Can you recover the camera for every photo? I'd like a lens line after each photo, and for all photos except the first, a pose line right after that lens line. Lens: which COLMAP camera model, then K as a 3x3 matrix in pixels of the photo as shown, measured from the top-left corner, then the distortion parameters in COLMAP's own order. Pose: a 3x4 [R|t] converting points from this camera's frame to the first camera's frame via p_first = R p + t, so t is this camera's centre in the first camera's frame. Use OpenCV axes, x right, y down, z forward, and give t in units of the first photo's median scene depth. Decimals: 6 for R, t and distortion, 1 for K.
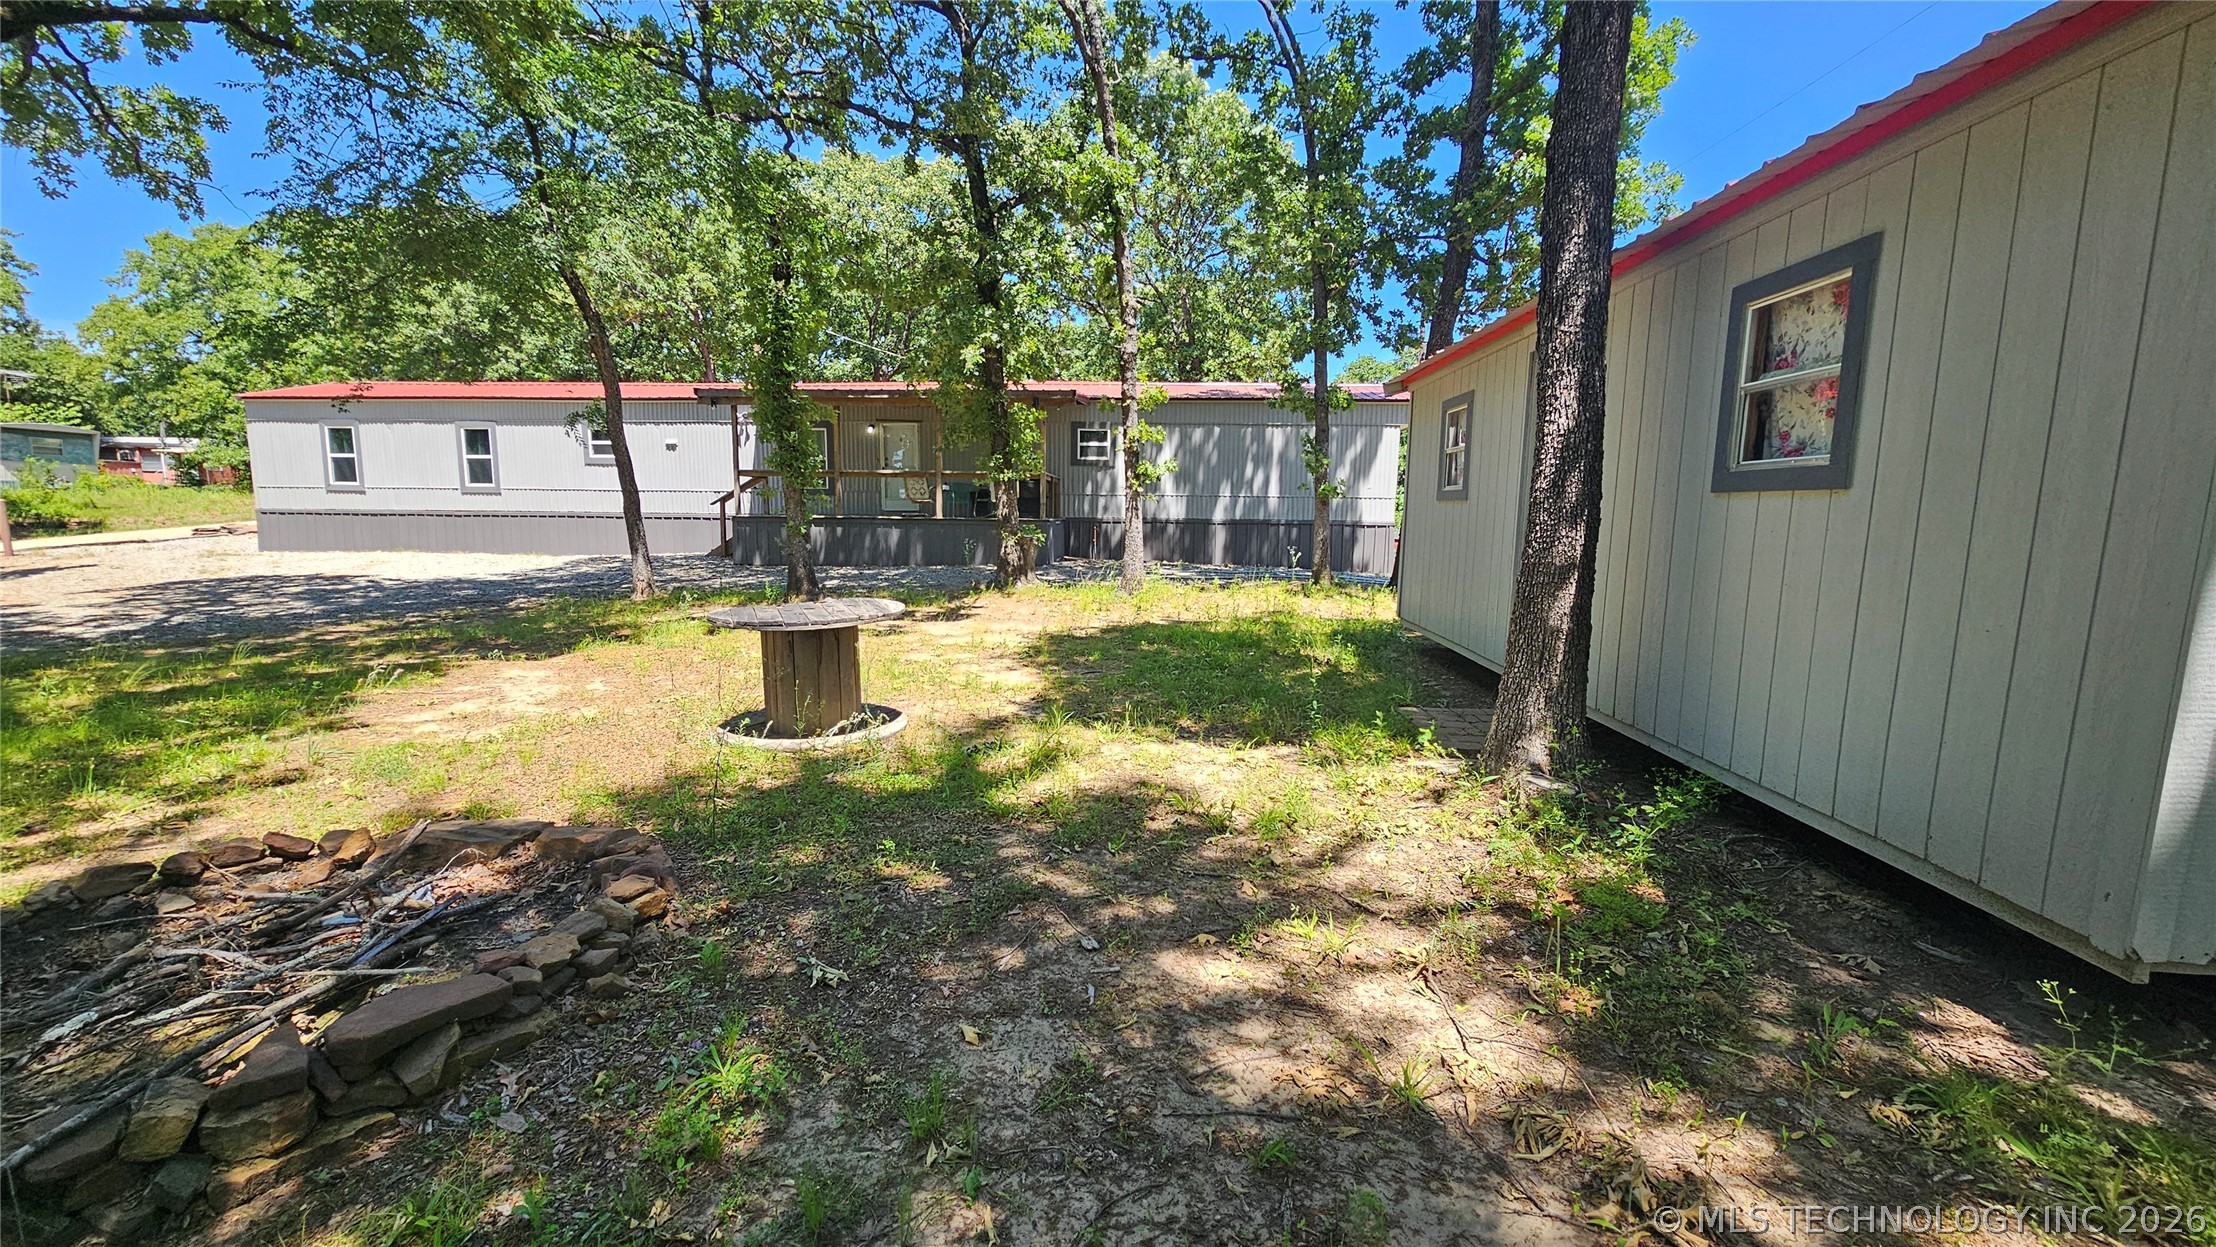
lens RADIAL K [[904.4, 0, 1116.7], [0, 904.4, 630.2], [0, 0, 1]] dist [0.009986, -0.000984]
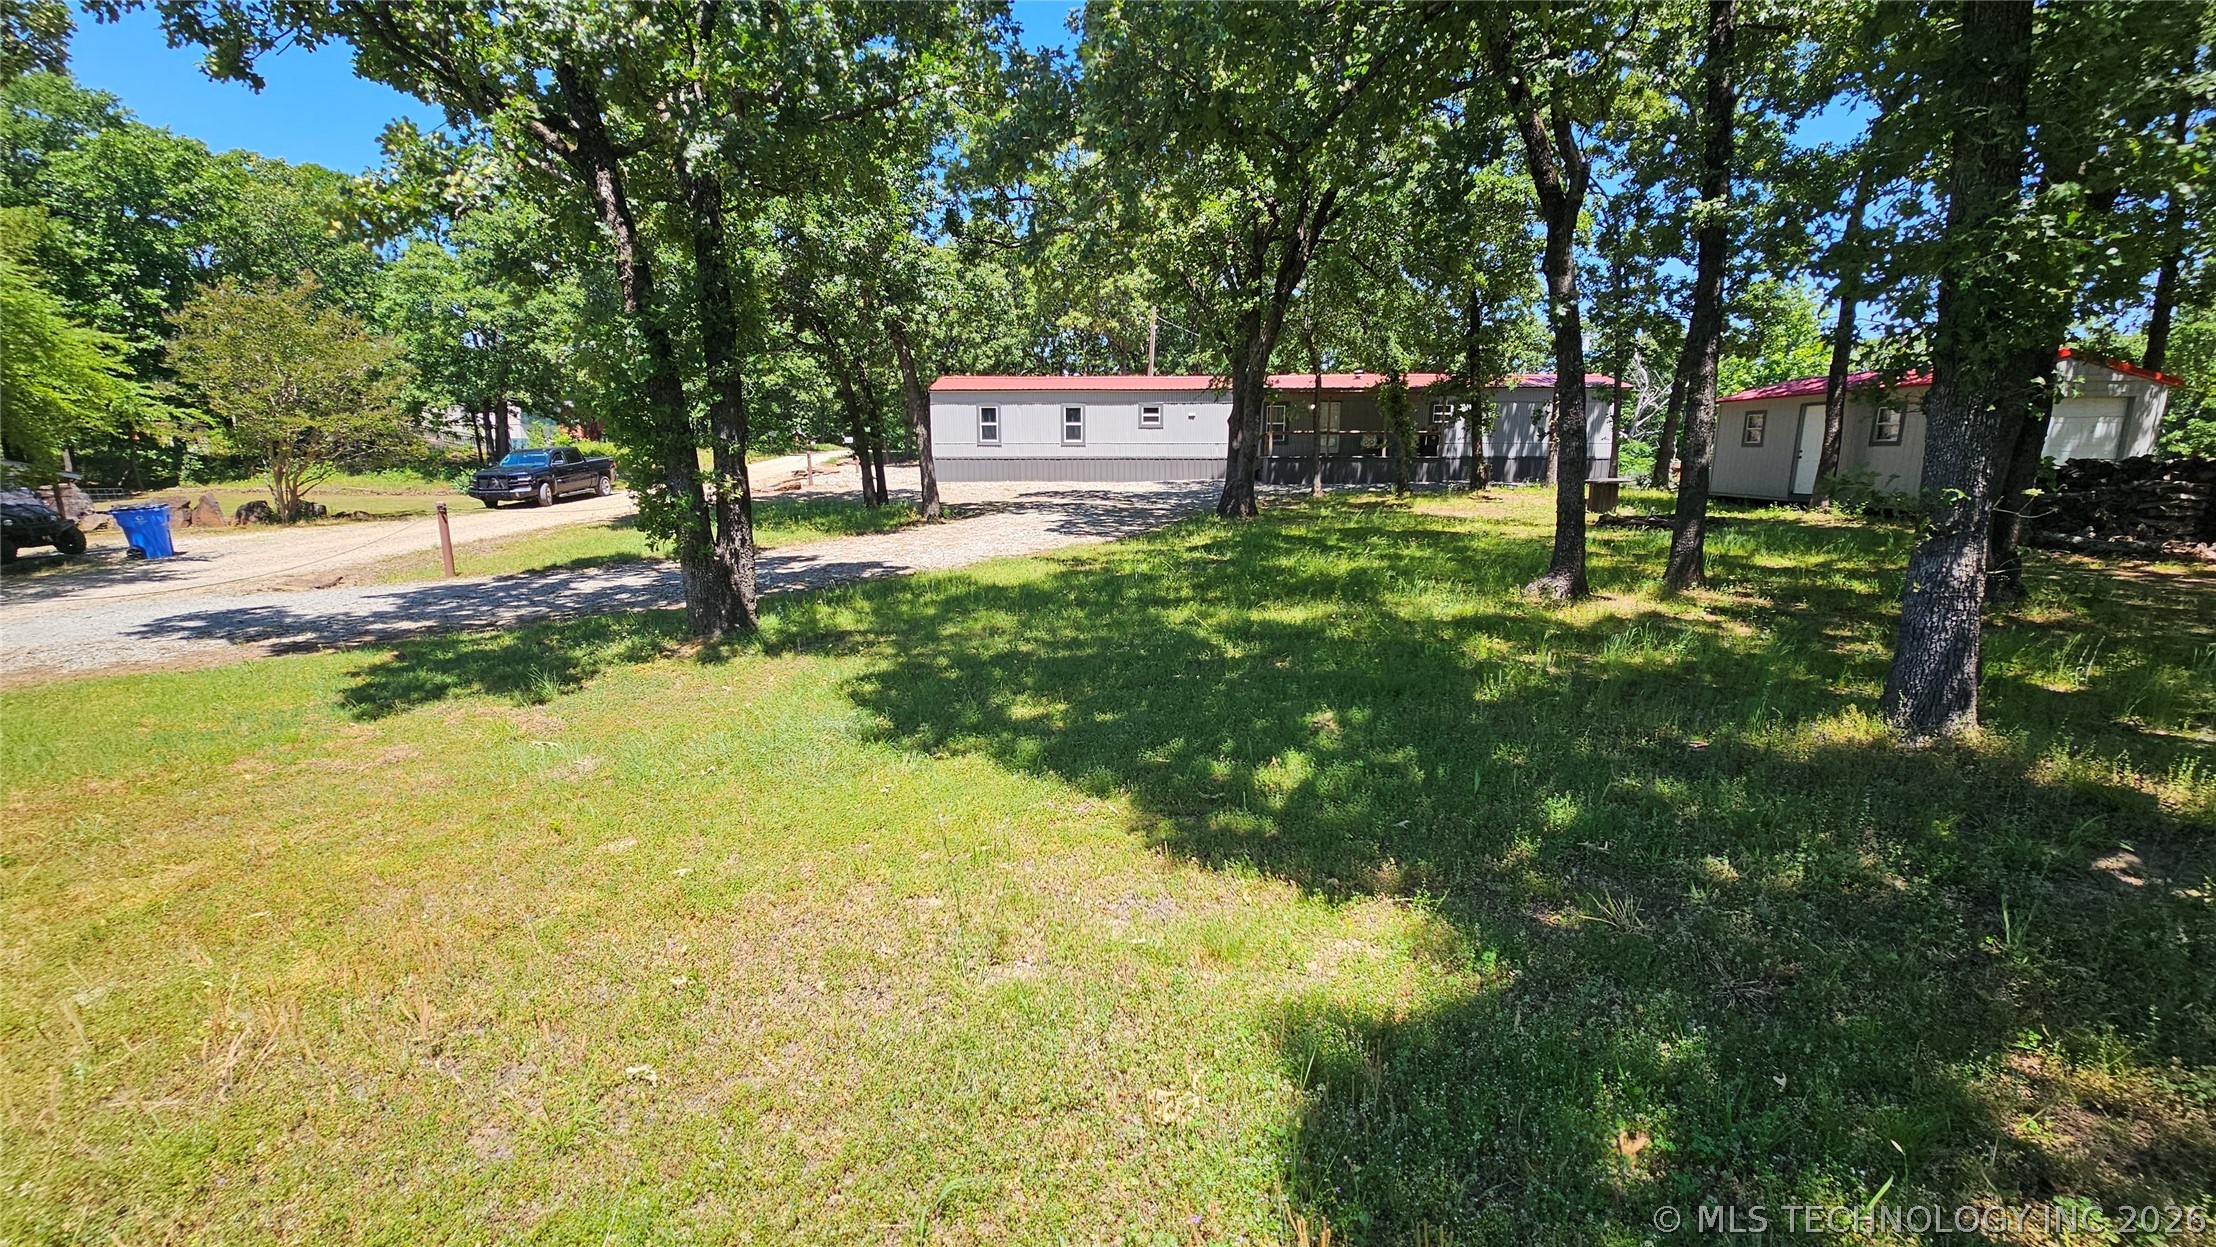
lens RADIAL K [[904.4, 0, 1117.4], [0, 904.4, 624.6], [0, 0, 1]] dist [0.009986, -0.000984]
pose [[0.999601, -0.013058, 0.025028, -0.701185], [0.011580, 0.998231, 0.058317, 0.091831], [-0.025745, -0.058004, 0.997984, -0.754419]]
